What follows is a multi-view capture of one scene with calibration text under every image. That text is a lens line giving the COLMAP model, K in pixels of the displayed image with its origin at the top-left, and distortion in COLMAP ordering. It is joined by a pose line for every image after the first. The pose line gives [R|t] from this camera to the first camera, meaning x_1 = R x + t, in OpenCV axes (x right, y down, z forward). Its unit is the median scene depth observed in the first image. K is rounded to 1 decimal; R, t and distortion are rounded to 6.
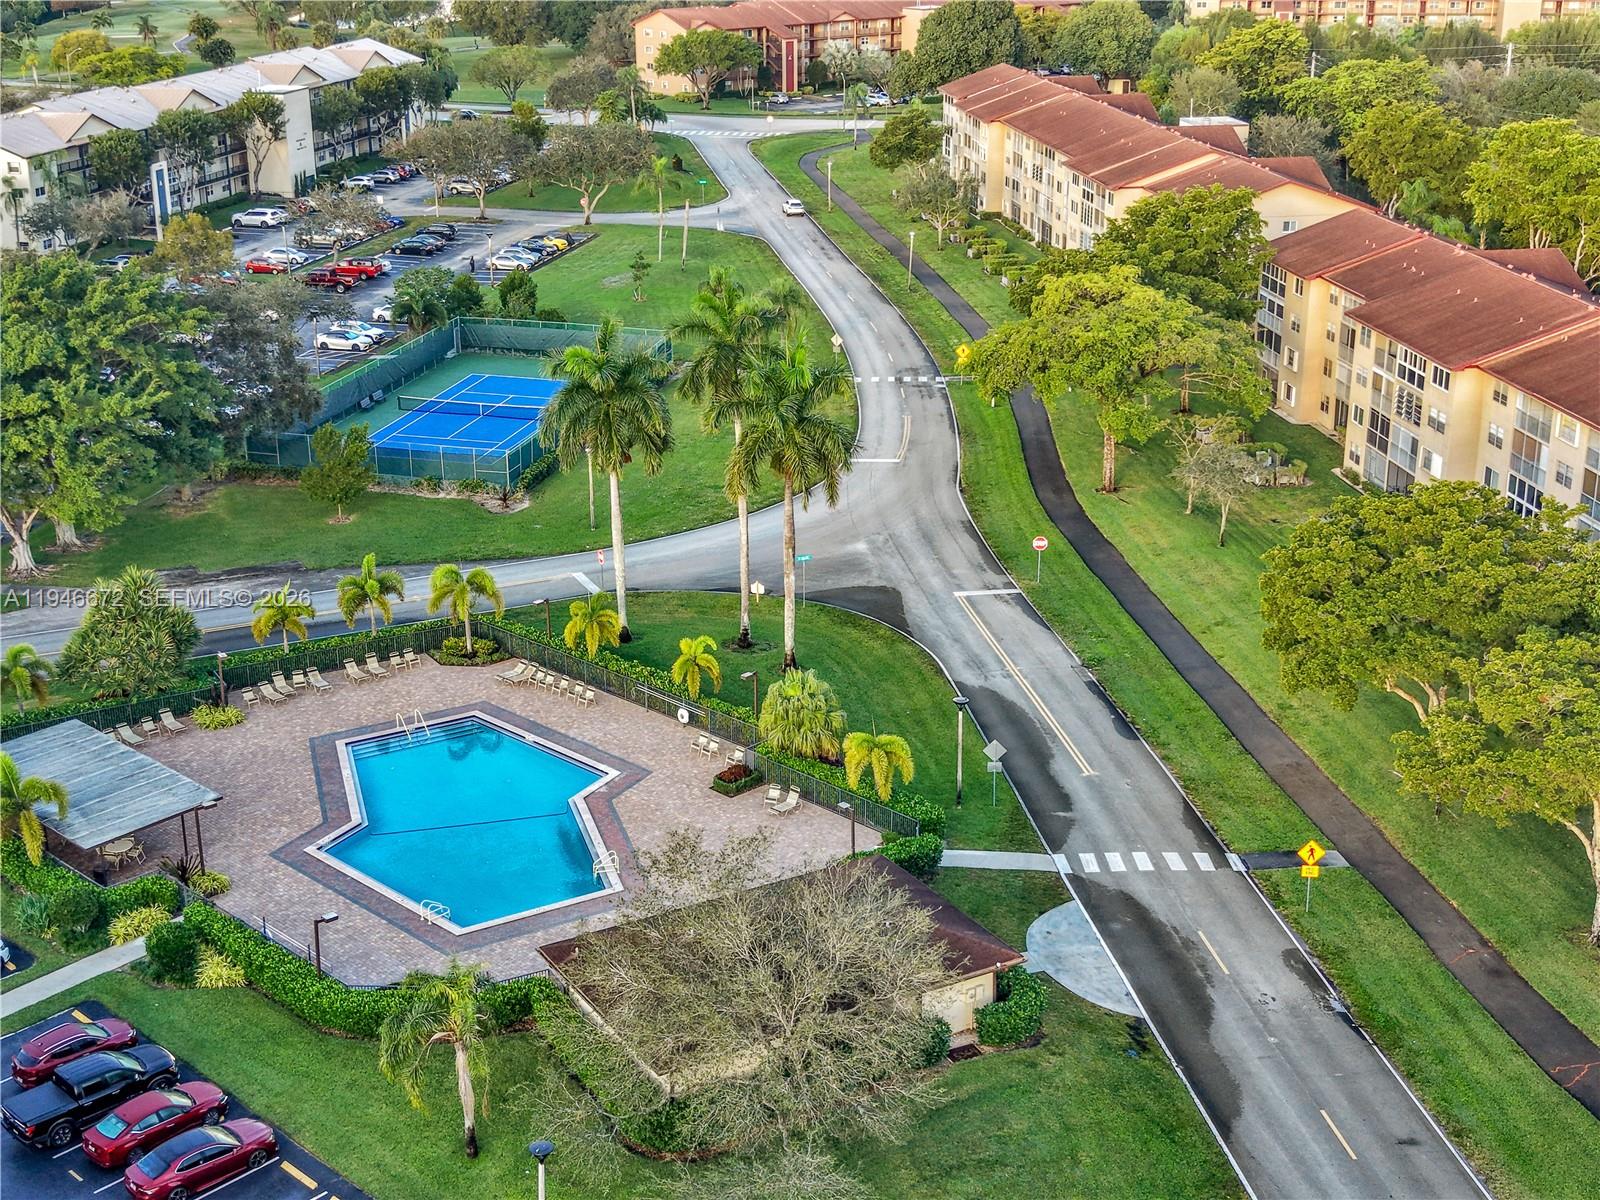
lens RADIAL K [[2133.8, 0, 800.0], [0, 2133.8, 600.0], [0, 0, 1]] dist [0.208210, -0.745538]
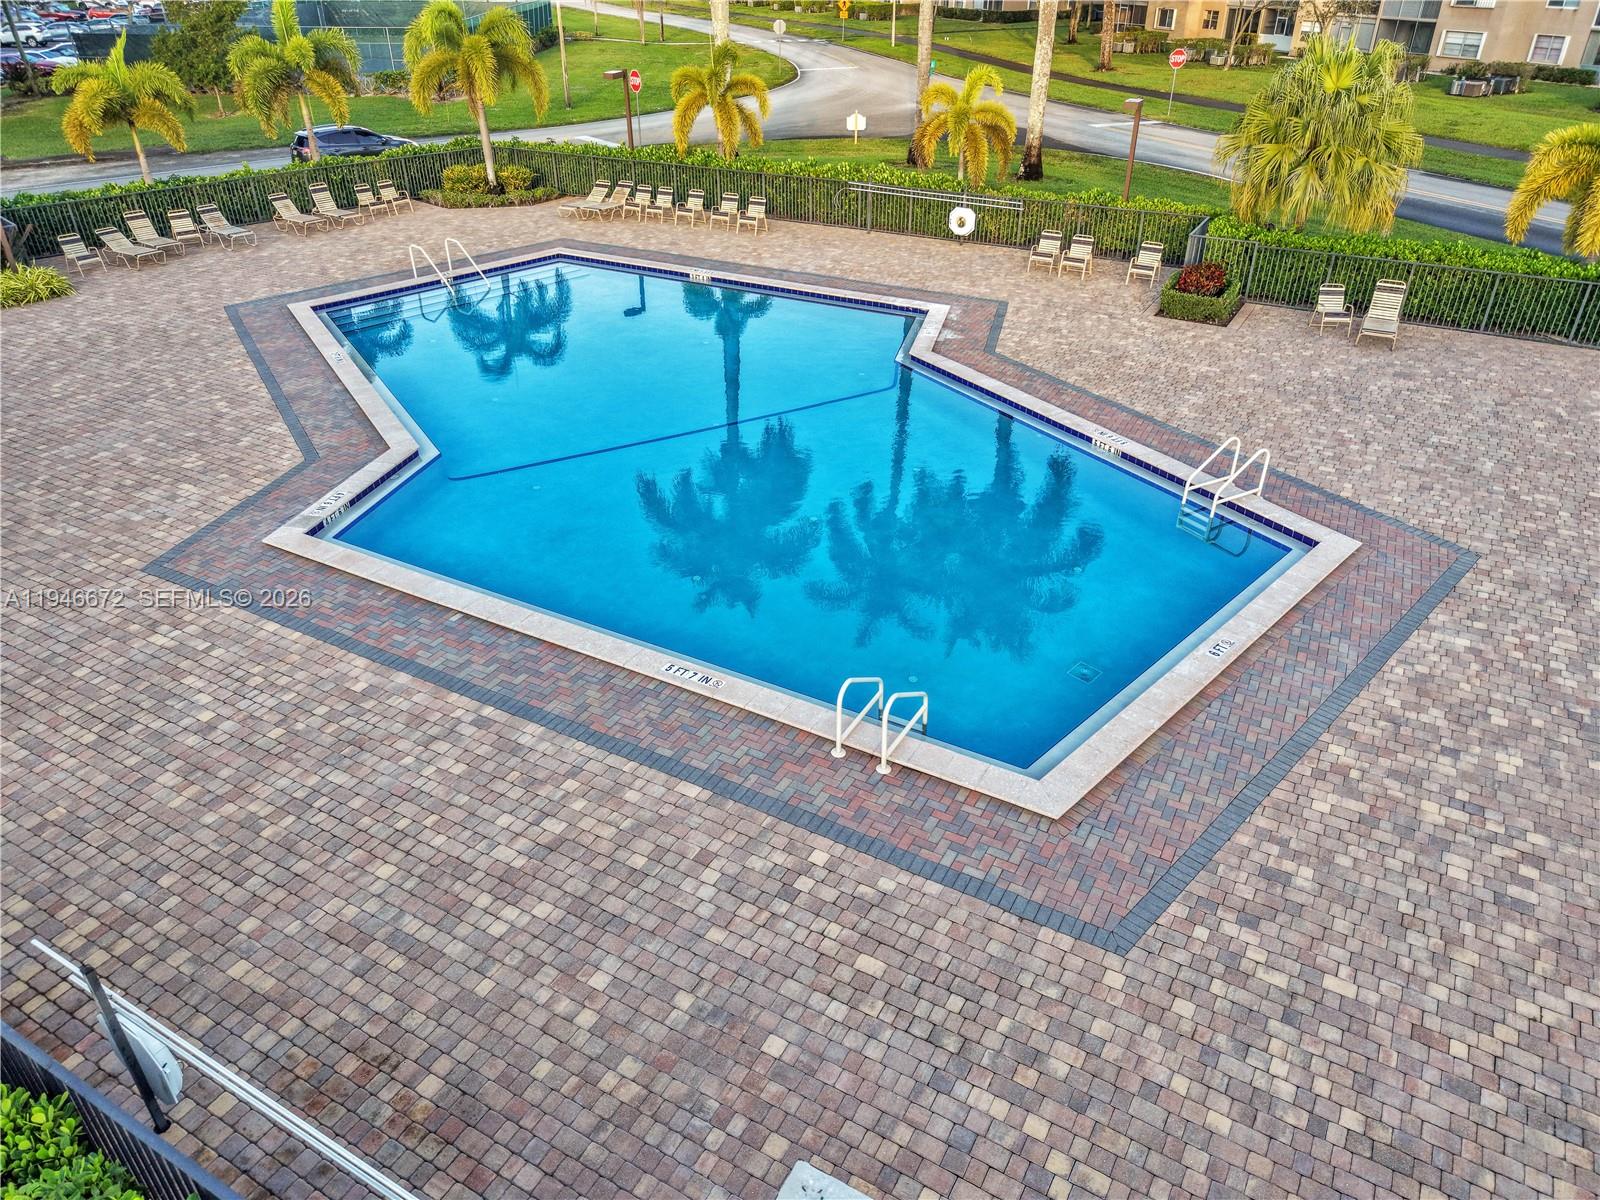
lens RADIAL K [[1096.2, 0, 800.0], [0, 1096.2, 600.0], [0, 0, 1]] dist [0.007278, -0.004978]
pose [[0.964715, -0.134095, 0.226590, -0.146225], [0.086644, 0.974343, 0.207723, 0.074426], [-0.248631, -0.180761, 0.951582, 0.629267]]
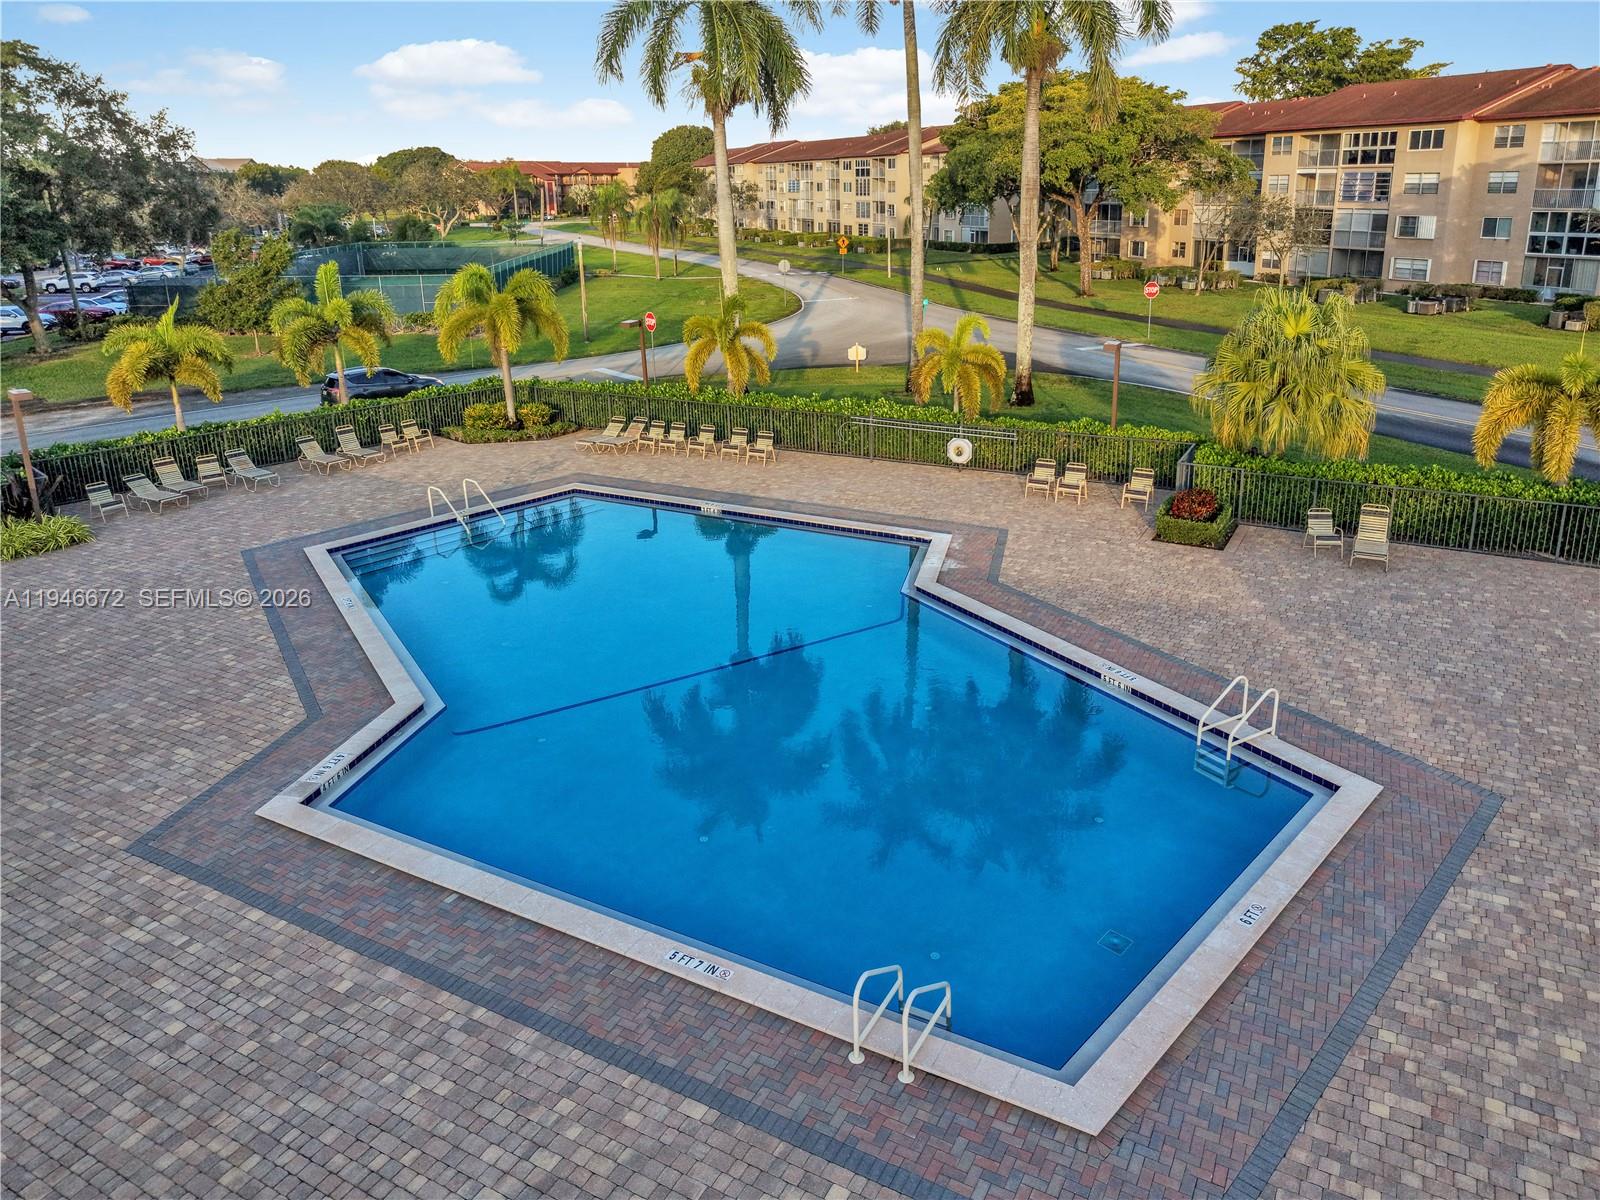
lens RADIAL K [[1117.7, 0, 825.2], [0, 1117.7, 488.6], [0, 0, 1]] dist [0.010771, -0.008526]
pose [[0.959151, -0.089020, 0.268523, -0.145817], [0.108994, 0.992206, -0.060390, 0.067654], [-0.261054, 0.087190, 0.961378, 0.626555]]
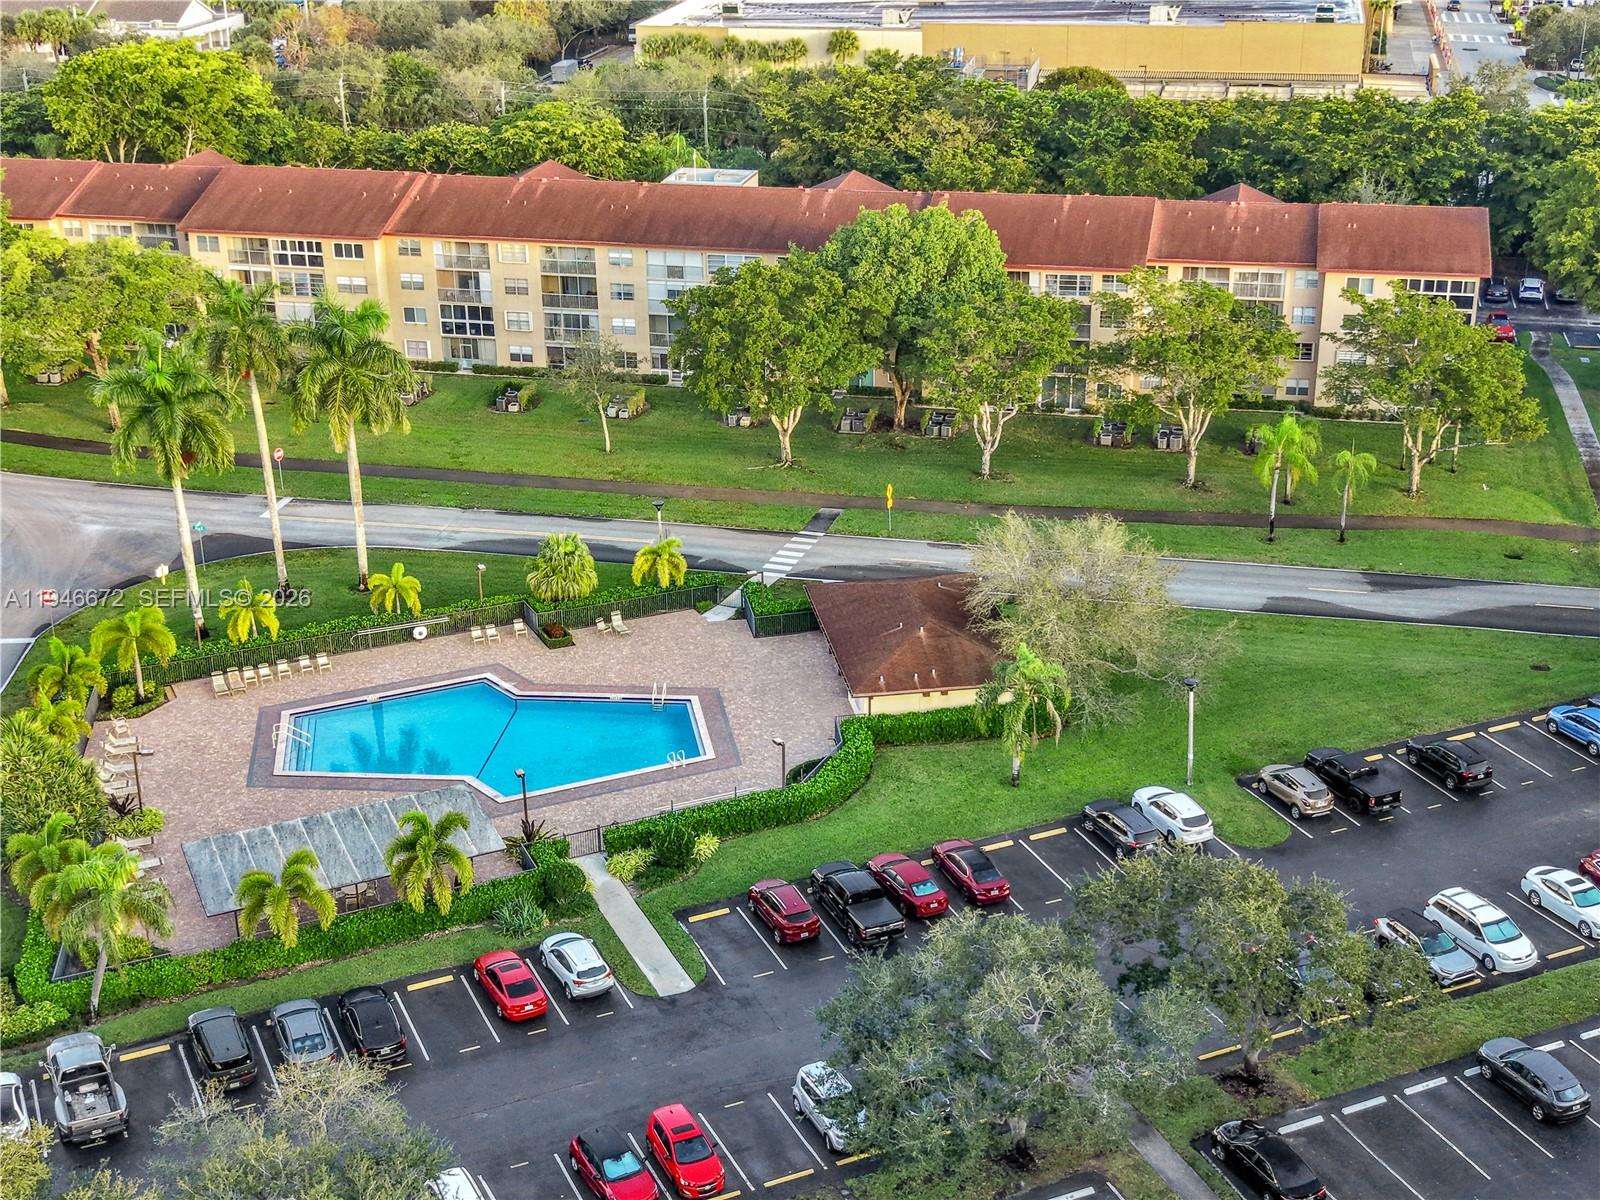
lens RADIAL K [[2163.7, 0, 800.0], [0, 2163.7, 600.0], [0, 0, 1]] dist [0.188258, -0.637772]
pose [[0.366109, -0.355463, 0.860006, -0.828302], [0.324836, 0.914852, 0.239848, -0.147590], [-0.872036, 0.191551, 0.450402, 0.264116]]
